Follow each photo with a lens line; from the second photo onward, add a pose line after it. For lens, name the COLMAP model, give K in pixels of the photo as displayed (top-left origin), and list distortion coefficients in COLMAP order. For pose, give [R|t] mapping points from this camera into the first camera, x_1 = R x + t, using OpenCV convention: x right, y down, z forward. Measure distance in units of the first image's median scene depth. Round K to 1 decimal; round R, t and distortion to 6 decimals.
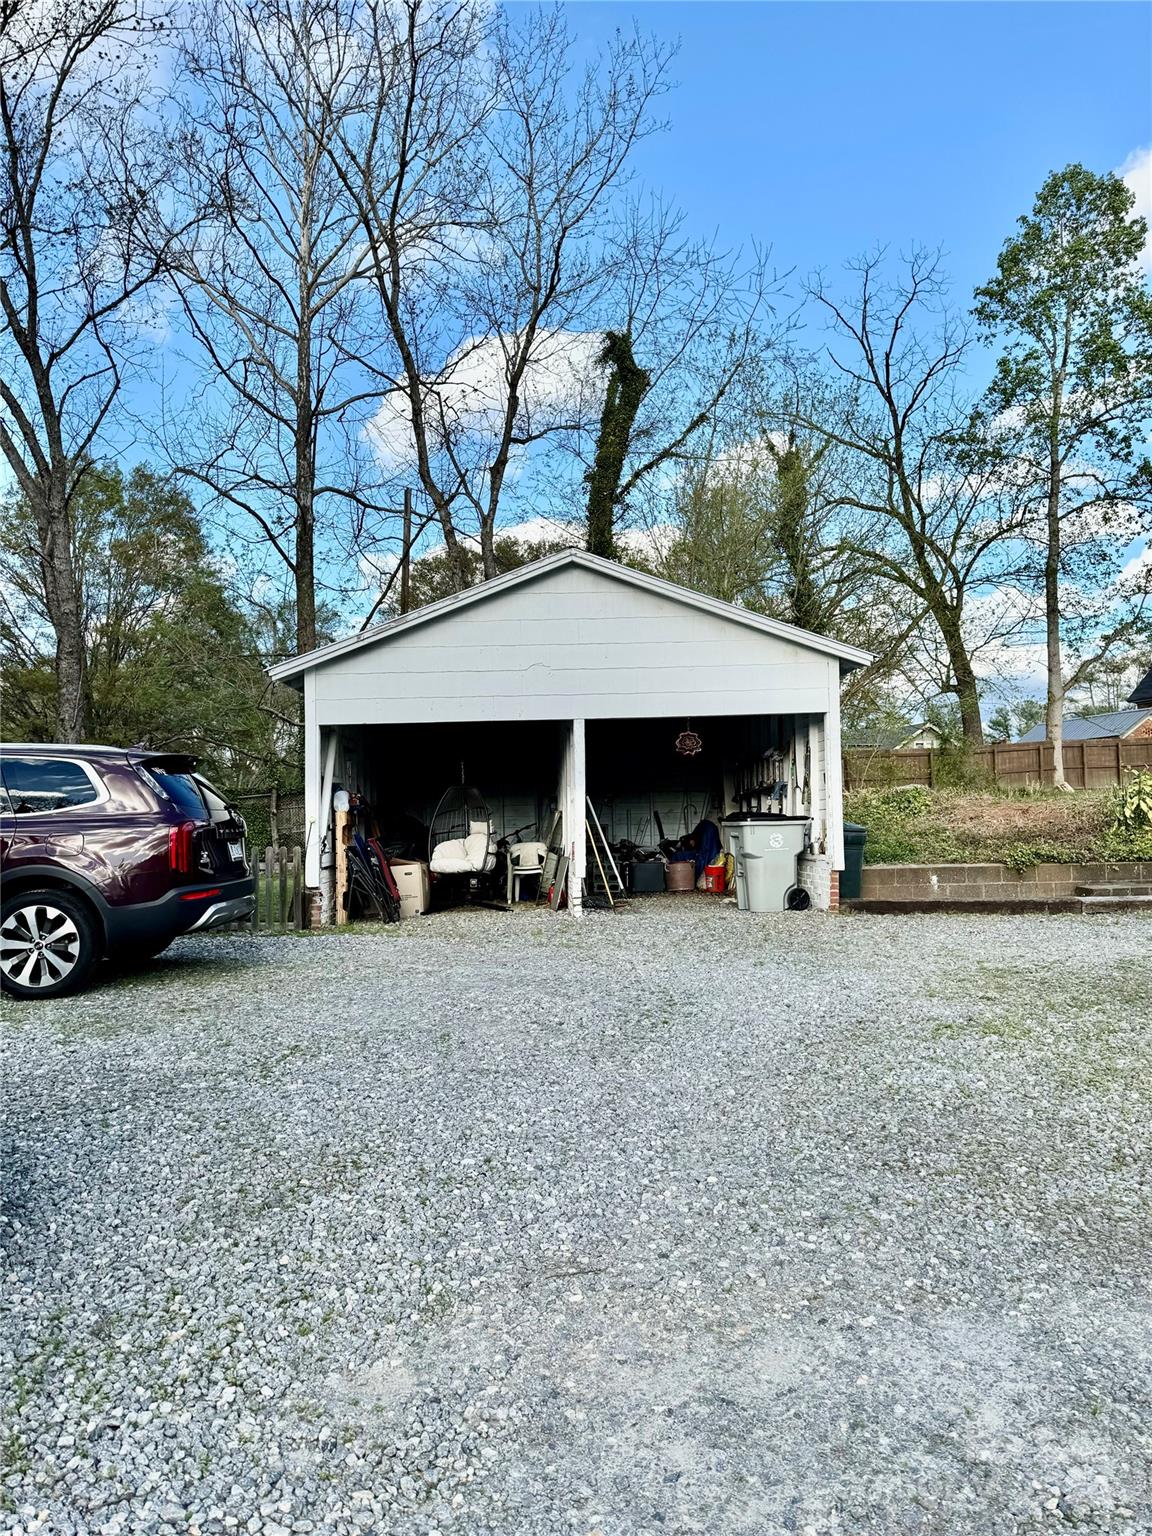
lens RADIAL K [[1090.9, 0, 573.7], [0, 1090.9, 766.1], [0, 0, 1]] dist [0.079208, -0.103195]
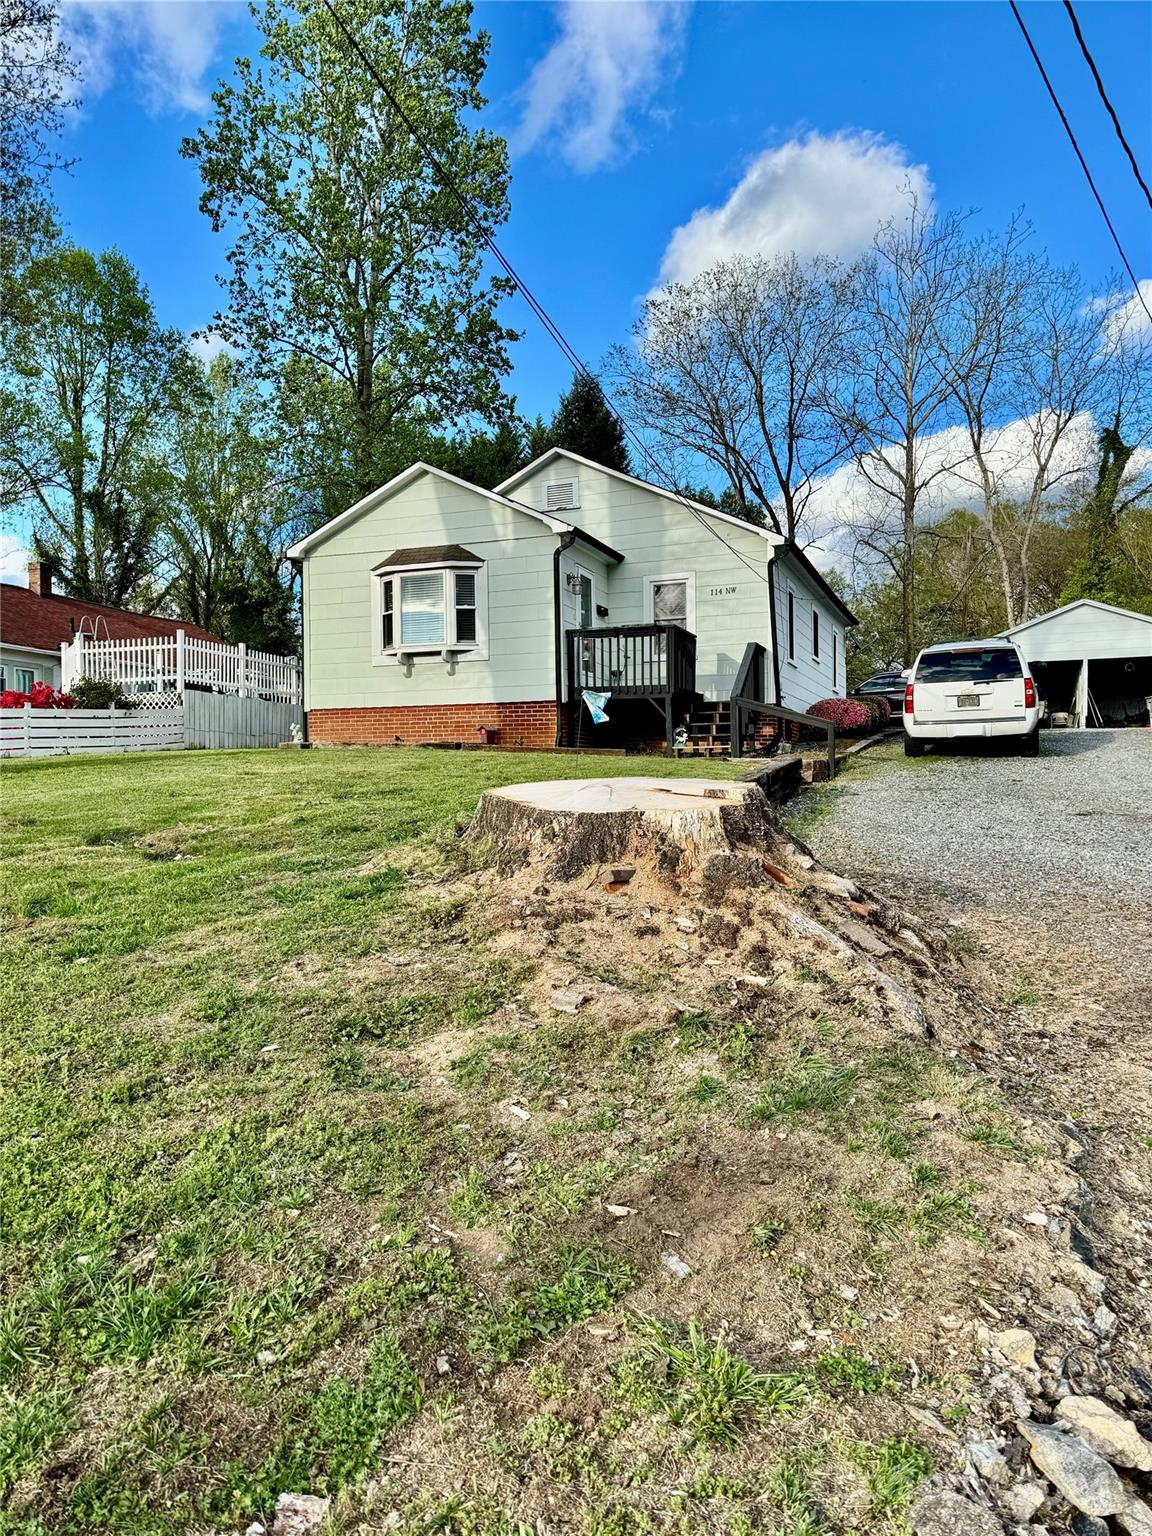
lens RADIAL K [[1090.9, 0, 577.4], [0, 1090.9, 775.1], [0, 0, 1]] dist [0.079208, -0.103195]
pose [[0.914593, 0.011337, -0.404217, -0.016987], [0.009018, 0.998787, 0.048415, 0.046276], [0.404276, -0.047925, 0.913381, -0.942938]]
